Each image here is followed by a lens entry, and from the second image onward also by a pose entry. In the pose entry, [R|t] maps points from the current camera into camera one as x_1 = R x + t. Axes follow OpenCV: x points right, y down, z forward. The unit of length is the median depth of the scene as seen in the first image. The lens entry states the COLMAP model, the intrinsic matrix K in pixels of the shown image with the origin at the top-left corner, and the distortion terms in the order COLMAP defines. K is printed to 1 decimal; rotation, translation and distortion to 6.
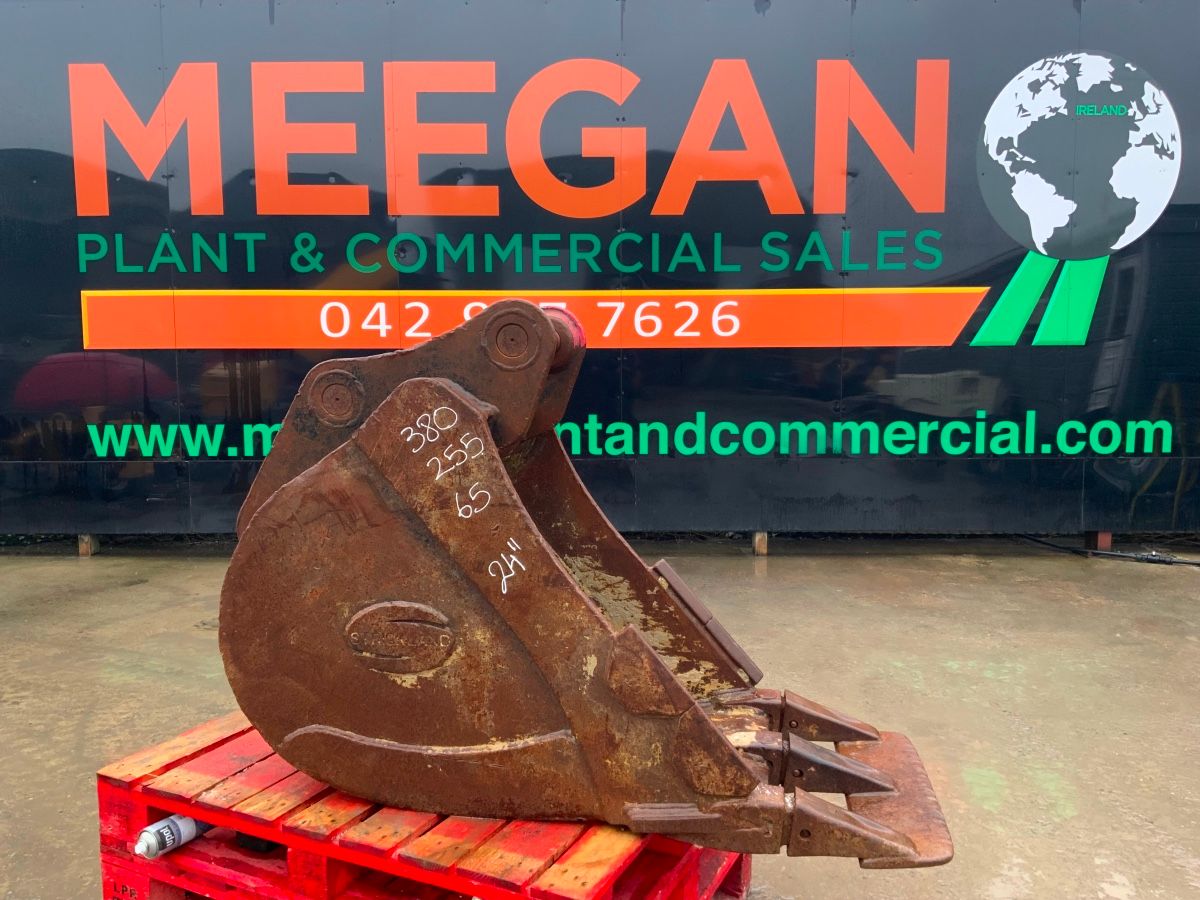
lens RADIAL K [[985.7, 0, 600.0], [0, 985.7, 450.0], [0, 0, 1]] dist [0.145091, -0.294001]
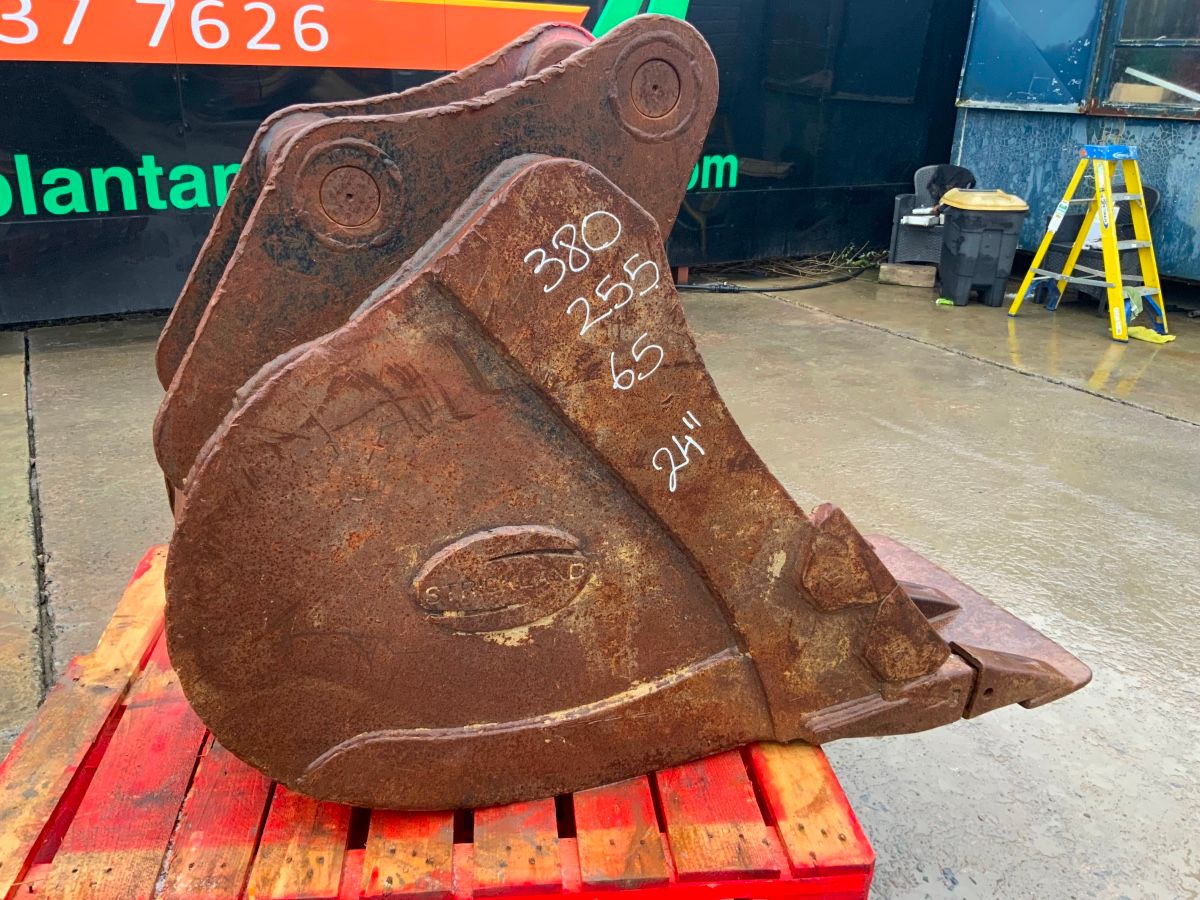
lens RADIAL K [[985.7, 0, 600.0], [0, 985.7, 450.0], [0, 0, 1]] dist [0.145091, -0.294001]
pose [[0.852607, -0.160340, 0.497346, -0.458631], [0.023134, 0.962410, 0.270614, -0.064334], [-0.522041, -0.219222, 0.824266, 0.465295]]
